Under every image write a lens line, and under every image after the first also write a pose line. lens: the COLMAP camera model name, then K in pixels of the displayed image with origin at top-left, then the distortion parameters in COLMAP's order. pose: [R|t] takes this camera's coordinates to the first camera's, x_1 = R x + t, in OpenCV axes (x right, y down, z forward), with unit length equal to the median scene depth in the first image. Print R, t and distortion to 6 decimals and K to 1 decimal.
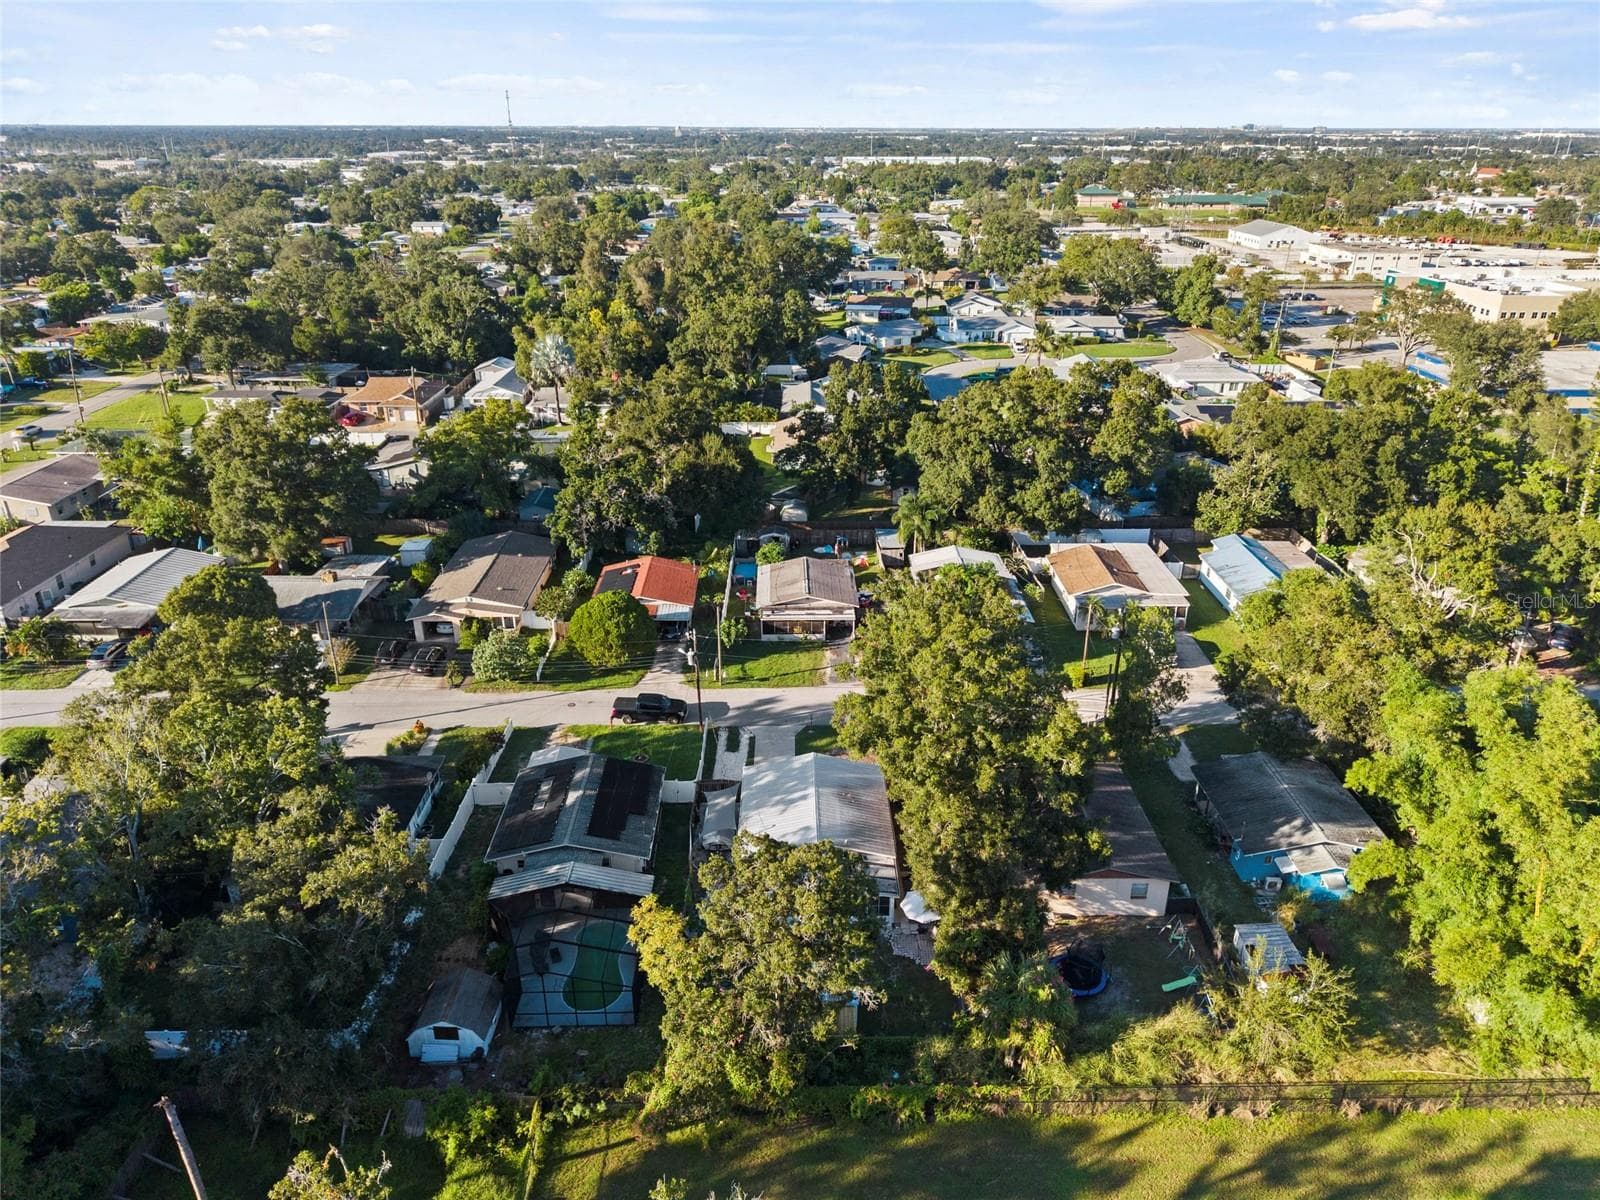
lens RADIAL K [[1063.6, 0, 795.3], [0, 1063.6, 601.0], [0, 0, 1]] dist [0.031795, -0.030892]
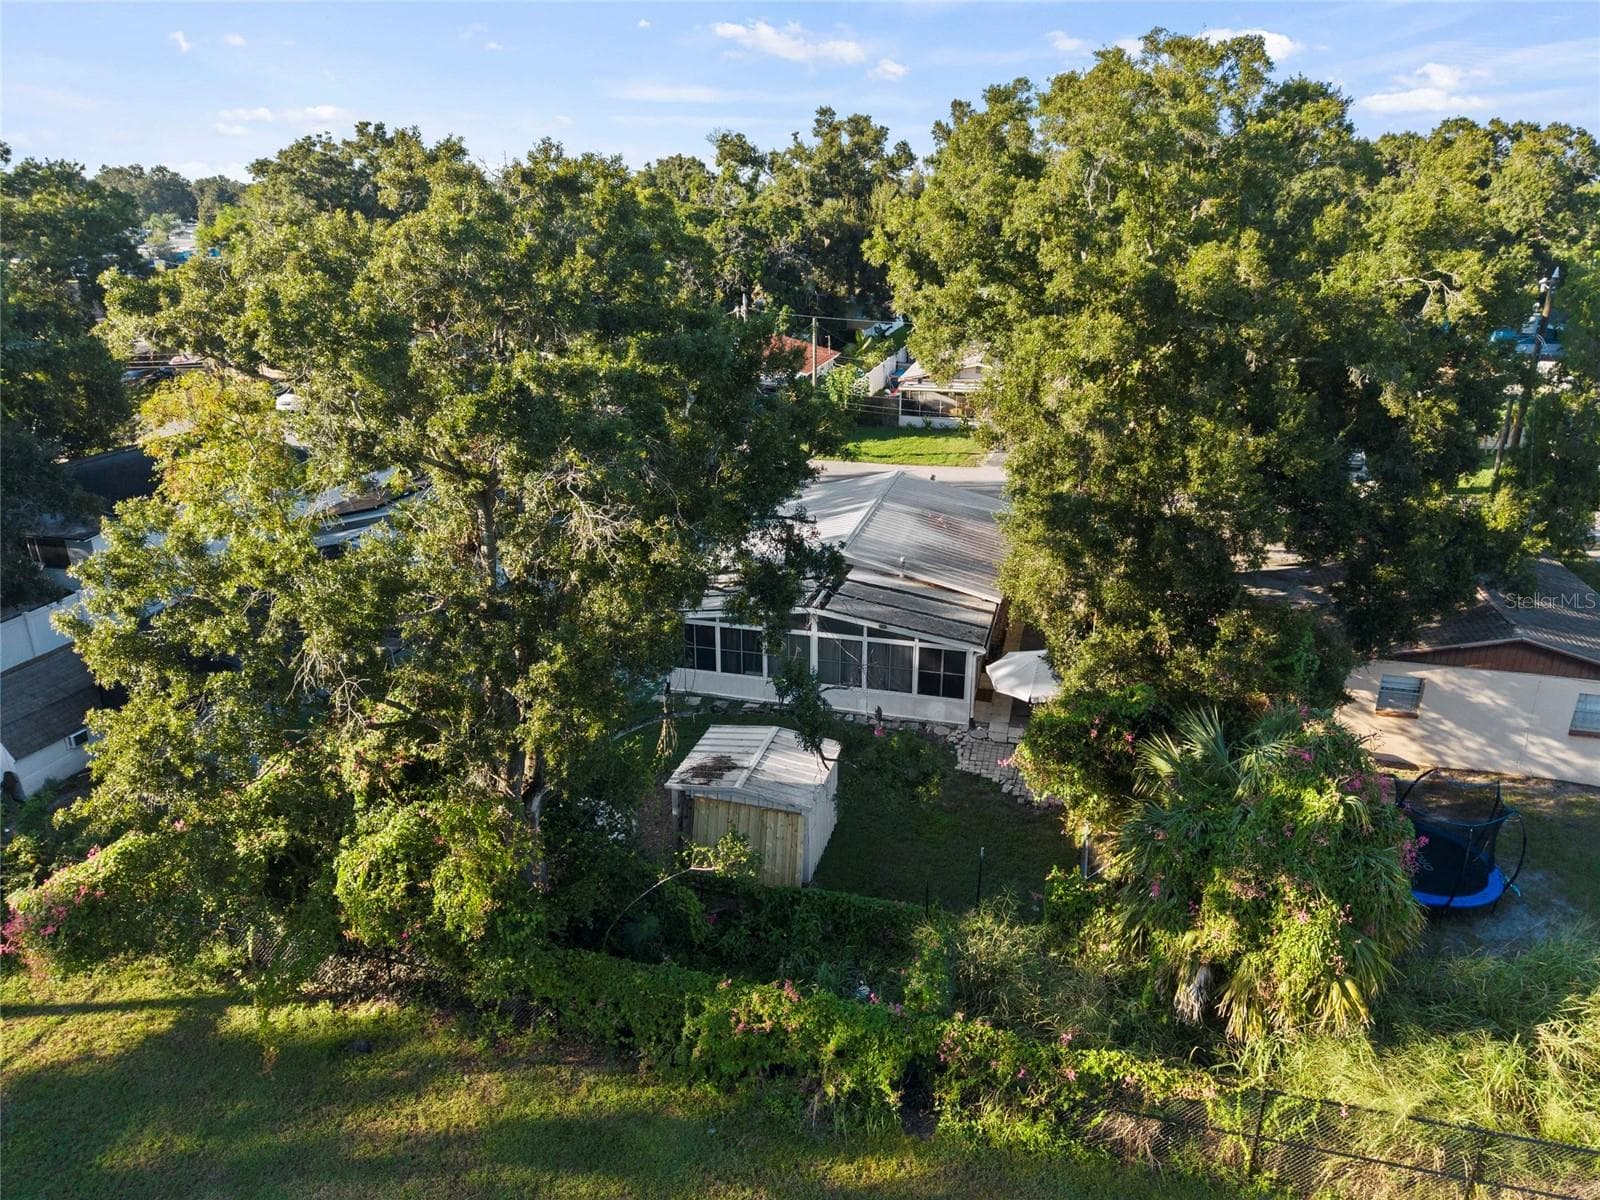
lens RADIAL K [[1063.6, 0, 797.3], [0, 1063.6, 597.6], [0, 0, 1]] dist [0.031795, -0.030892]
pose [[0.963483, 0.090319, -0.252077, 0.085112], [-0.105309, 0.993347, -0.046596, 0.183130], [0.246191, 0.071440, 0.966585, 0.351212]]
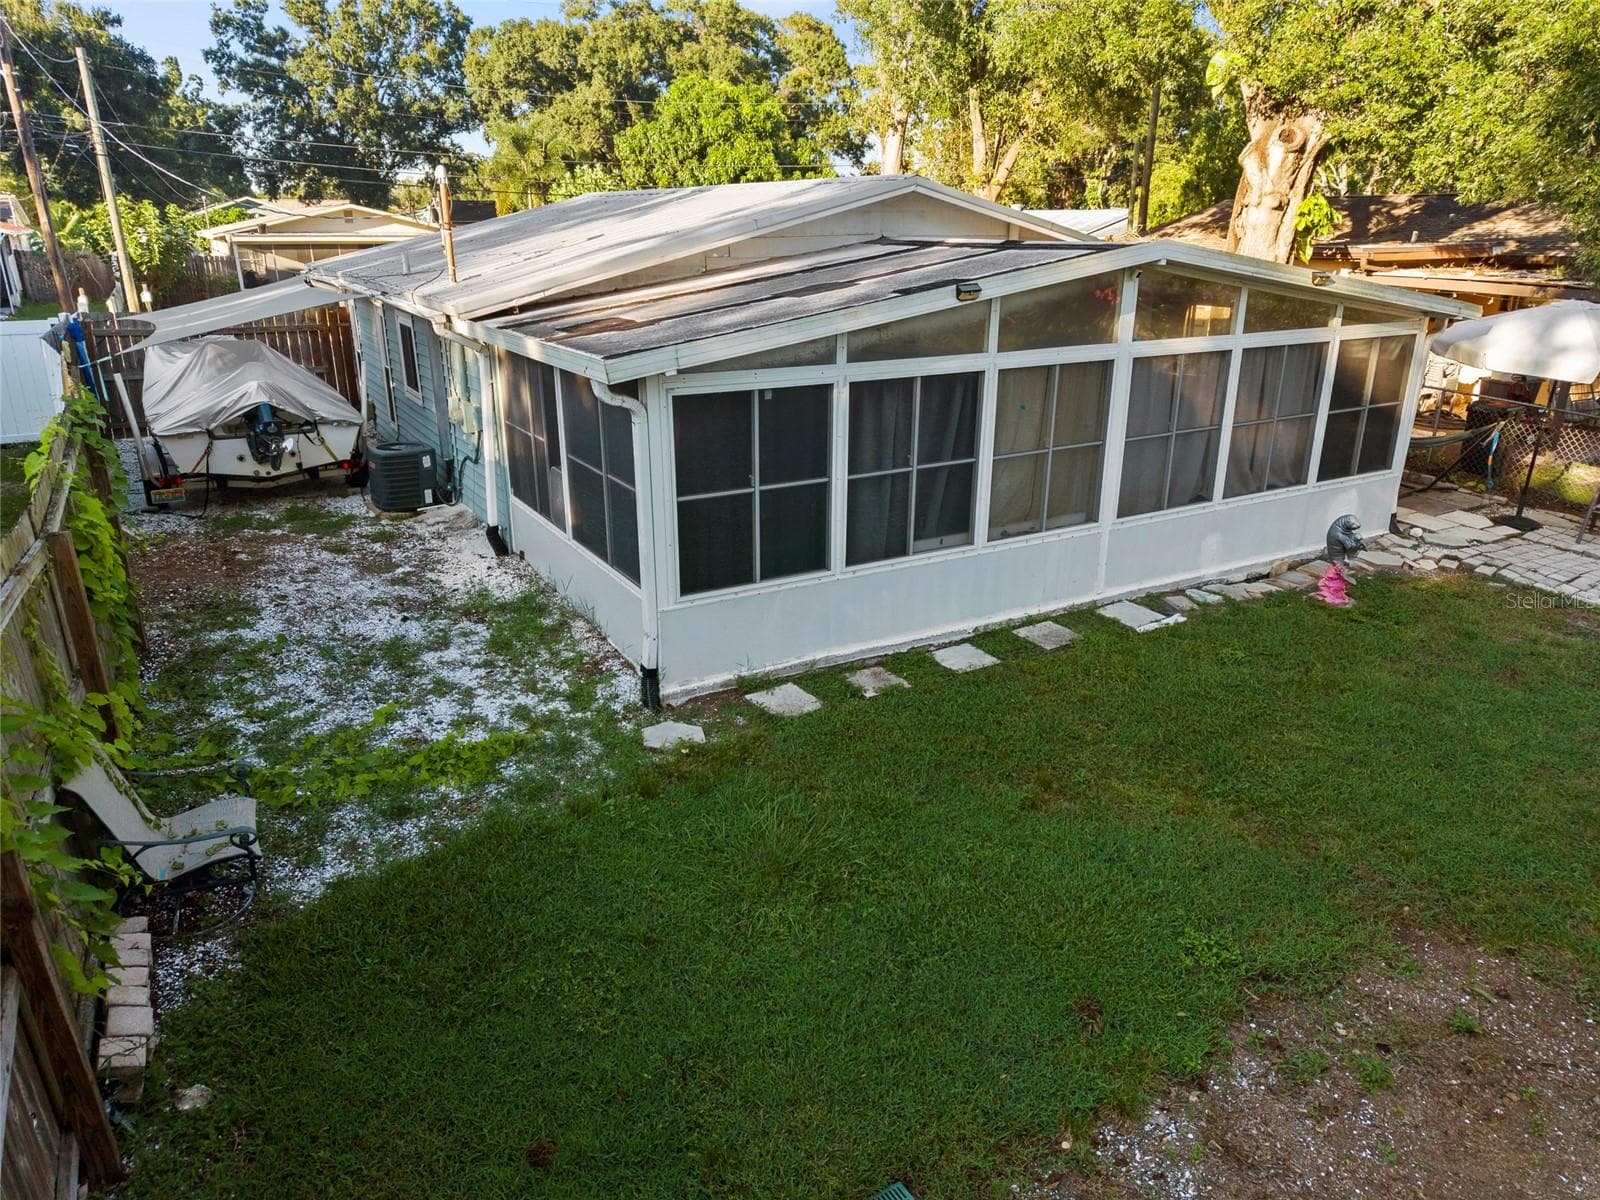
lens RADIAL K [[1063.6, 0, 806.7], [0, 1063.6, 601.3], [0, 0, 1]] dist [0.031795, -0.030892]
pose [[0.866090, -0.165364, 0.471745, -0.052047], [0.204016, 0.978458, -0.031572, 0.197068], [-0.456362, 0.123588, 0.881169, 0.570455]]
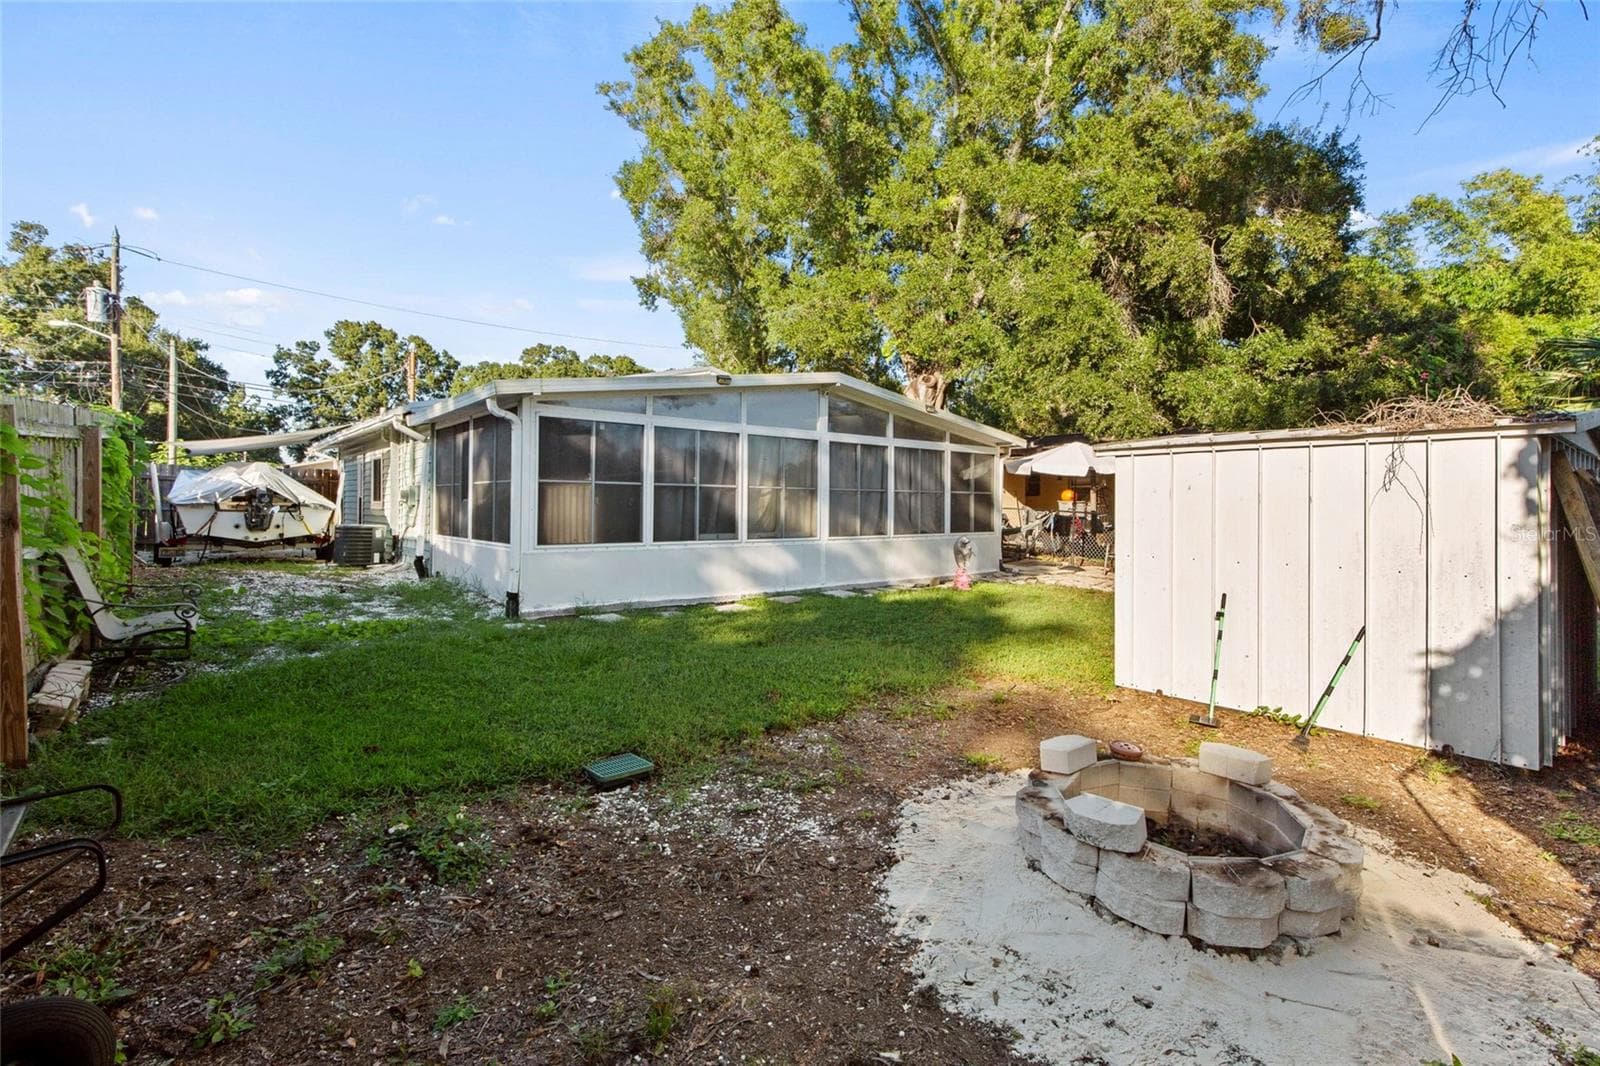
lens RADIAL K [[723.2, 0, 810.5], [0, 723.2, 504.5], [0, 0, 1]] dist [0.000889, 0.000762]
pose [[0.764475, 0.006569, 0.644620, -0.052194], [0.258497, 0.912913, -0.315863, 0.220873], [-0.590557, 0.408102, 0.696201, 0.566963]]
